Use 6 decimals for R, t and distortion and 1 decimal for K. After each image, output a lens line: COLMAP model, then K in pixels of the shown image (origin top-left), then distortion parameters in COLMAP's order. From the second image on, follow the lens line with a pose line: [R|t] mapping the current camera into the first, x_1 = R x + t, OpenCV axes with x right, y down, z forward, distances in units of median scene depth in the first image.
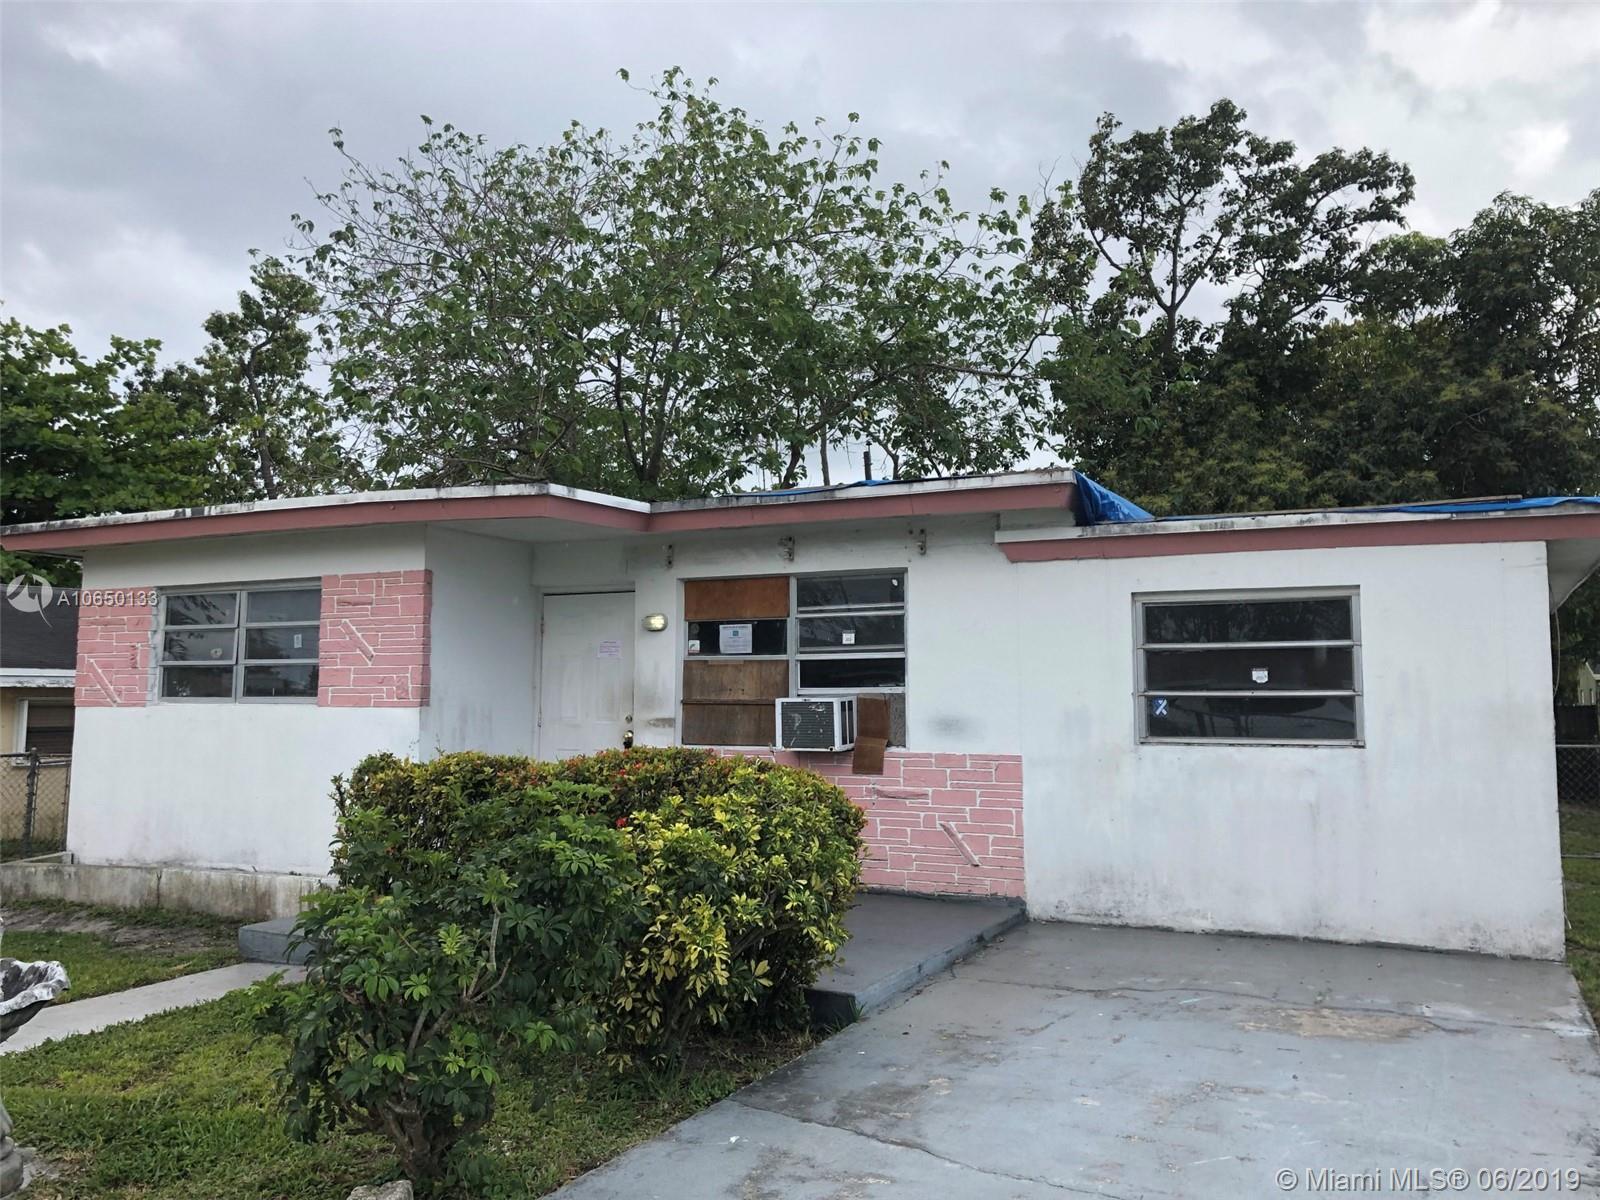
lens RADIAL K [[1311.7, 0, 800.0], [0, 1311.7, 600.0], [0, 0, 1]] dist [0.006082, -0.001563]
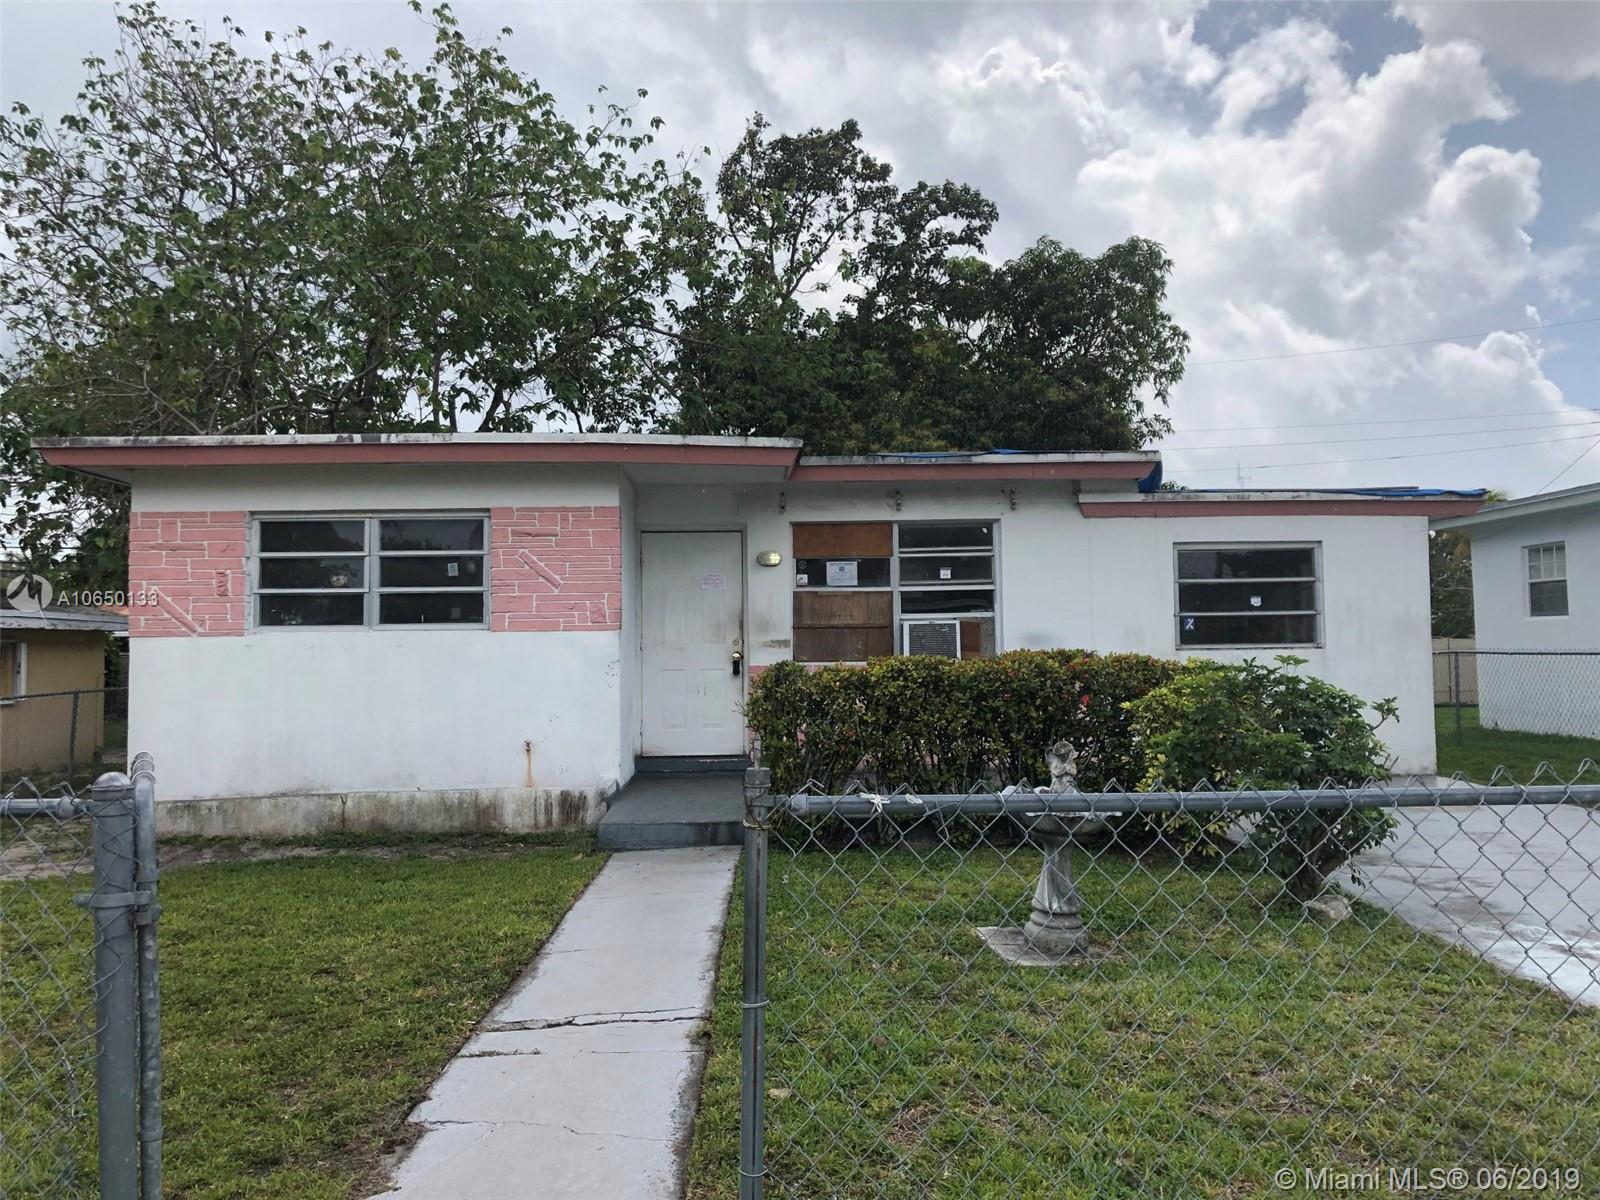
lens RADIAL K [[1337.8, 0, 800.0], [0, 1337.8, 600.0], [0, 0, 1]] dist [0.011518, -0.000560]
pose [[0.880144, 0.005745, 0.474672, -0.655435], [-0.020664, 0.999443, 0.026221, 0.022316], [-0.474257, -0.032887, 0.879772, -0.058776]]
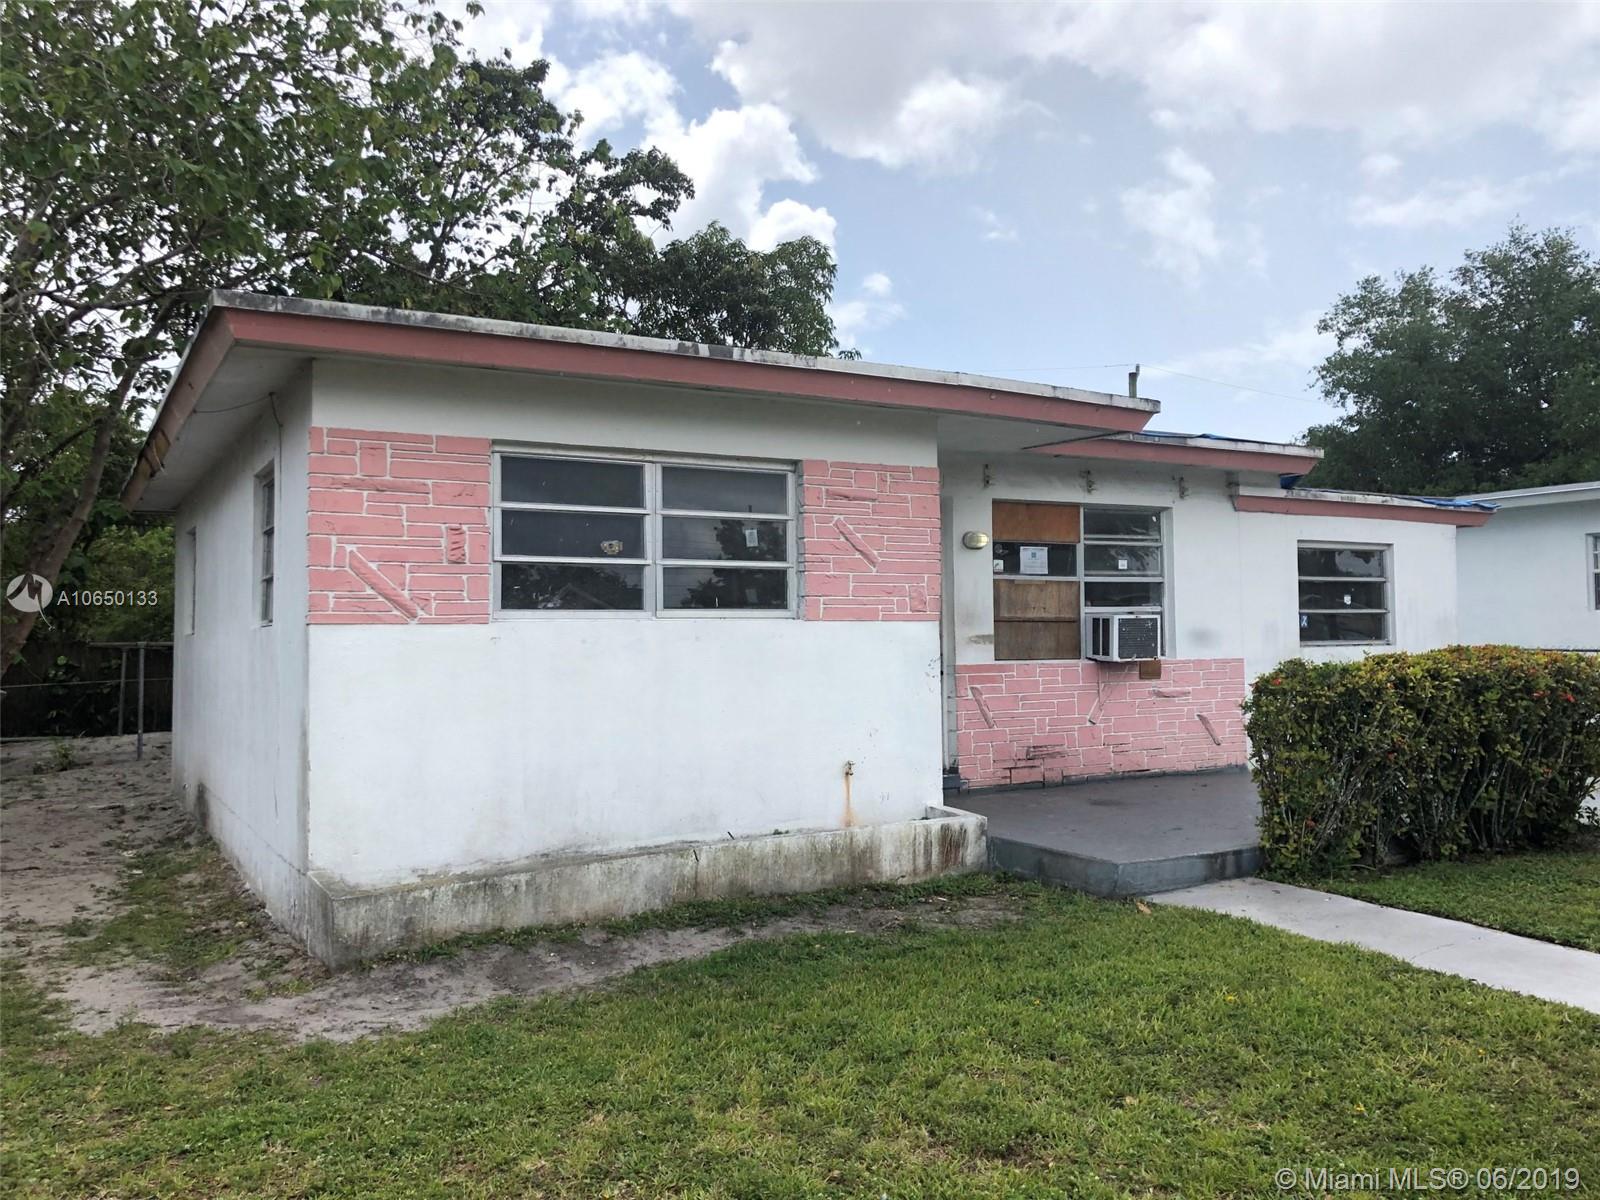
lens RADIAL K [[1320.1, 0, 800.0], [0, 1320.1, 600.0], [0, 0, 1]] dist [0.034565, -0.001864]
pose [[0.554713, 0.018792, 0.831829, -1.035662], [-0.049573, 0.998715, 0.010496, 0.059405], [-0.830563, -0.047059, 0.554932, 0.552984]]
